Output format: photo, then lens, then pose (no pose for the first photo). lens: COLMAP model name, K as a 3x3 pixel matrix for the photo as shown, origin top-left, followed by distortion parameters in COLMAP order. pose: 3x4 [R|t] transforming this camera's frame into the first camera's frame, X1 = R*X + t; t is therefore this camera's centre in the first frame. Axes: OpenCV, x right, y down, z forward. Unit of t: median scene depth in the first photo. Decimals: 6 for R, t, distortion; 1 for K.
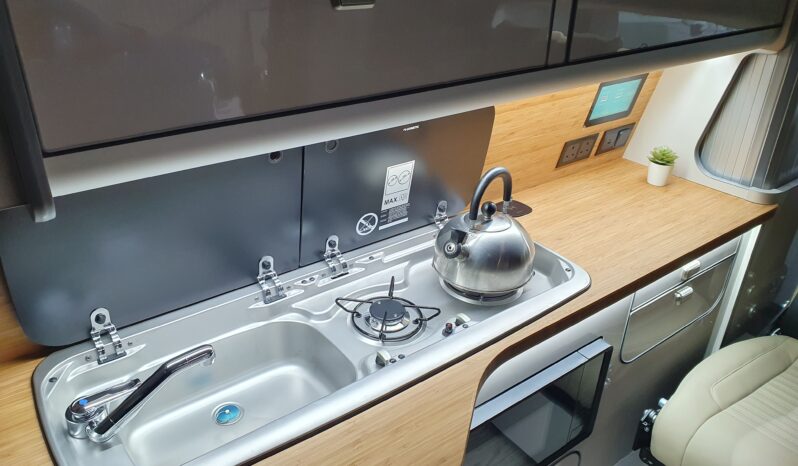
lens RADIAL K [[610.0, 0, 383.5], [0, 610.0, 231.0], [0, 0, 1]] dist [0.039760, -0.045476]
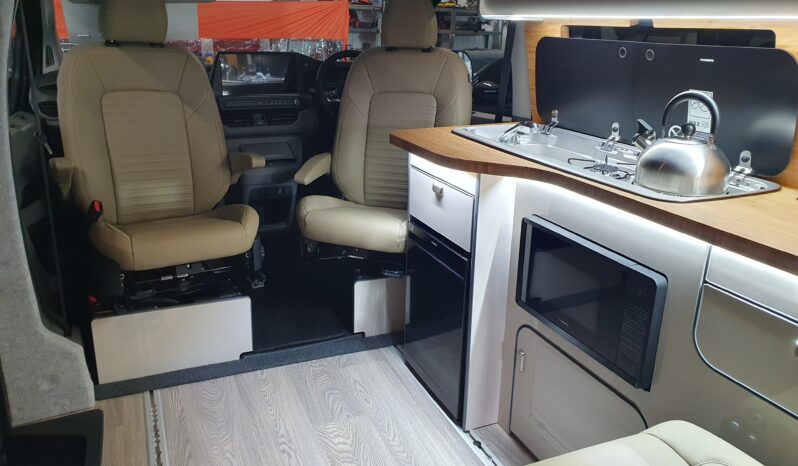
lens RADIAL K [[610.0, 0, 383.5], [0, 610.0, 231.0], [0, 0, 1]] dist [0.039760, -0.045476]
pose [[-0.230794, 0.292362, -0.928040, 1.090175], [-0.478069, 0.796651, 0.369861, -0.026816], [0.847457, 0.529030, -0.044093, 0.496895]]
